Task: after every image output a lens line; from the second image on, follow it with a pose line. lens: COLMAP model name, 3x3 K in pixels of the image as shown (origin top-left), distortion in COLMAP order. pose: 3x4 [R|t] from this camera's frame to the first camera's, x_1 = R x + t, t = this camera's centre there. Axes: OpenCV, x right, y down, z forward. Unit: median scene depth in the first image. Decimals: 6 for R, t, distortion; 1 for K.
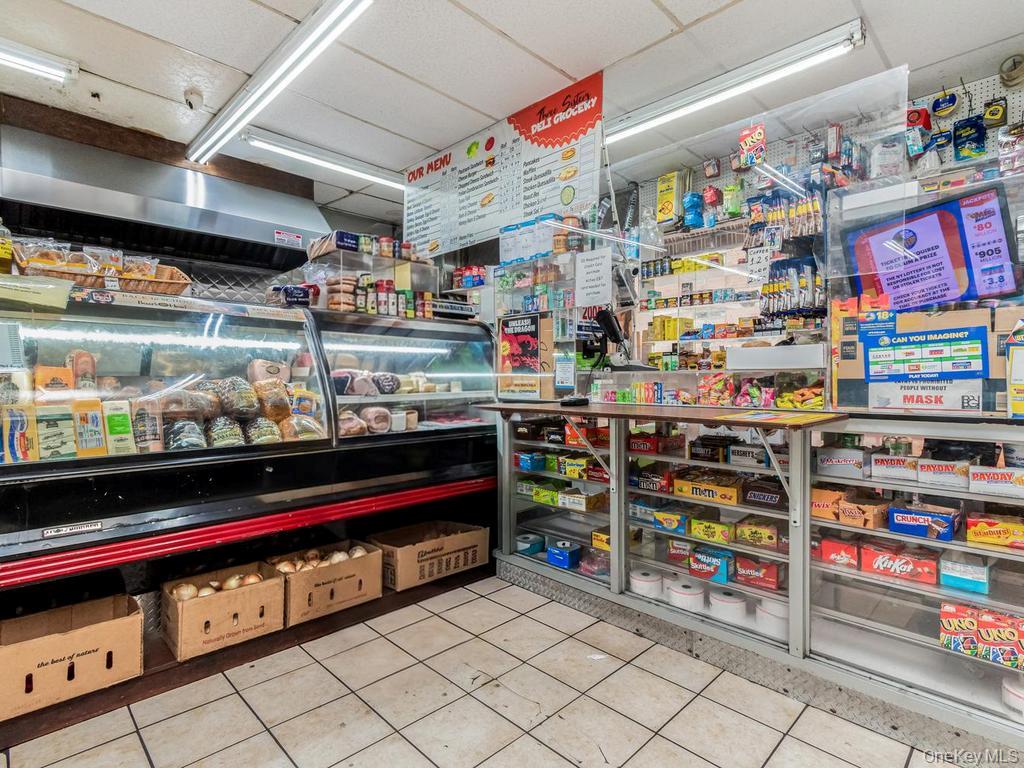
lens RADIAL K [[519.5, 0, 513.3], [0, 519.5, 381.8], [0, 0, 1]] dist [-0.000097, -0.000042]
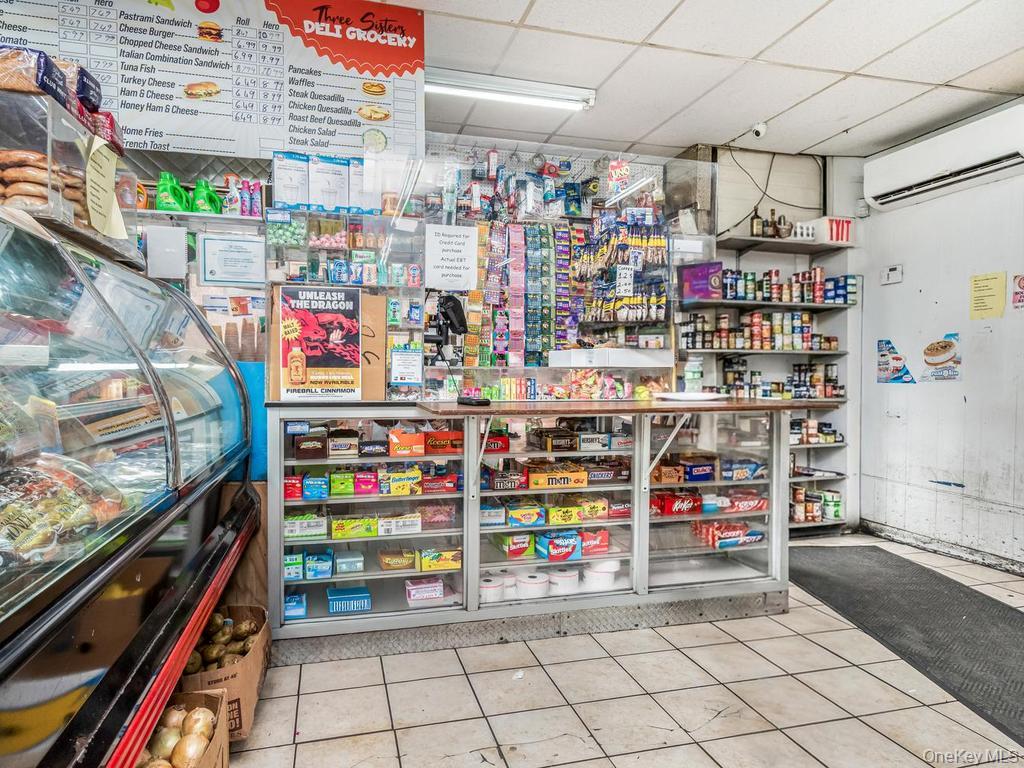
lens RADIAL K [[593.0, 0, 513.2], [0, 593.0, 382.5], [0, 0, 1]] dist [0.001937, -0.002675]
pose [[0.506318, -0.008585, 0.862304, -0.679793], [-0.000095, 0.999950, 0.010011, -0.001738], [-0.862347, -0.005151, 0.506292, 0.431860]]
